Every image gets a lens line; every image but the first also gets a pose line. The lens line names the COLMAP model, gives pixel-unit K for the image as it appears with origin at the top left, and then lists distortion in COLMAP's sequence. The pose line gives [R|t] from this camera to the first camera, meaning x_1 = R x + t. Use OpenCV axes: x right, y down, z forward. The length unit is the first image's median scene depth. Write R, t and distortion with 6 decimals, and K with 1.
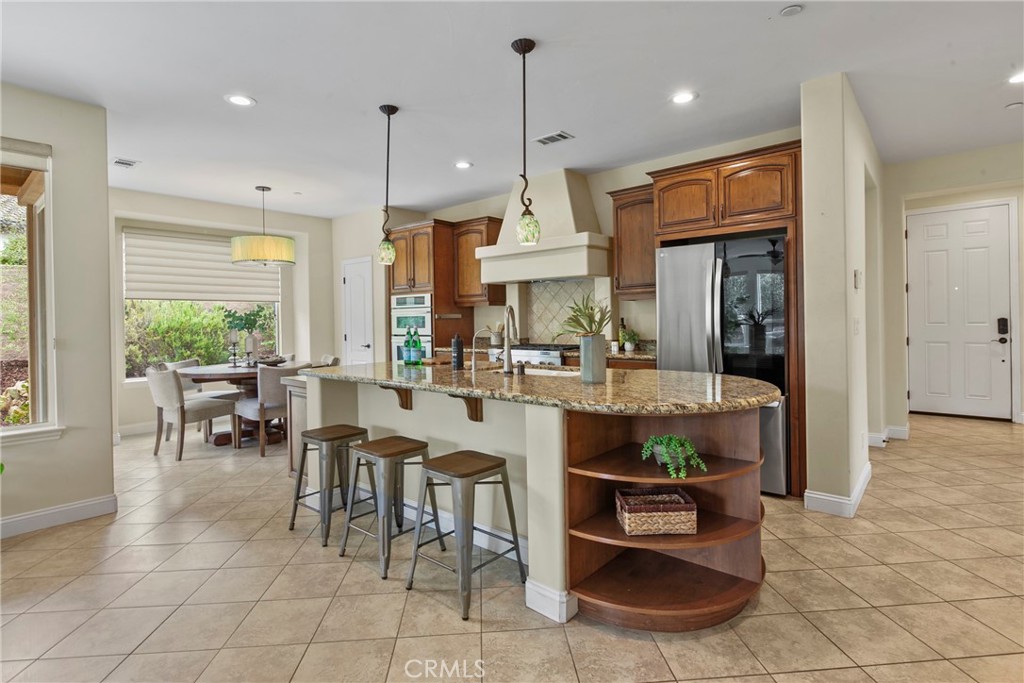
lens RADIAL K [[504.9, 0, 522.3], [0, 504.9, 318.3], [0, 0, 1]] dist [-0.003854, -0.000844]
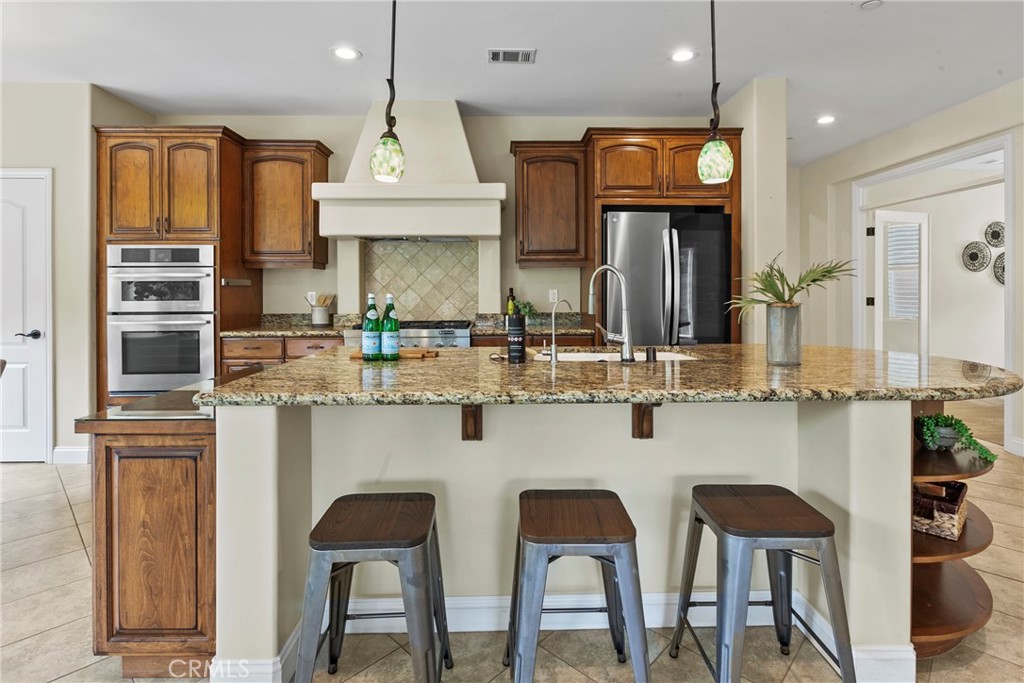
lens RADIAL K [[505.9, 0, 511.9], [0, 505.9, 287.9], [0, 0, 1]] dist [0.000019, 0.000258]
pose [[0.752628, 0.014949, 0.658277, -0.334620], [-0.009738, 0.999886, -0.011573, 0.007892], [-0.658374, 0.002300, 0.752687, 0.305013]]
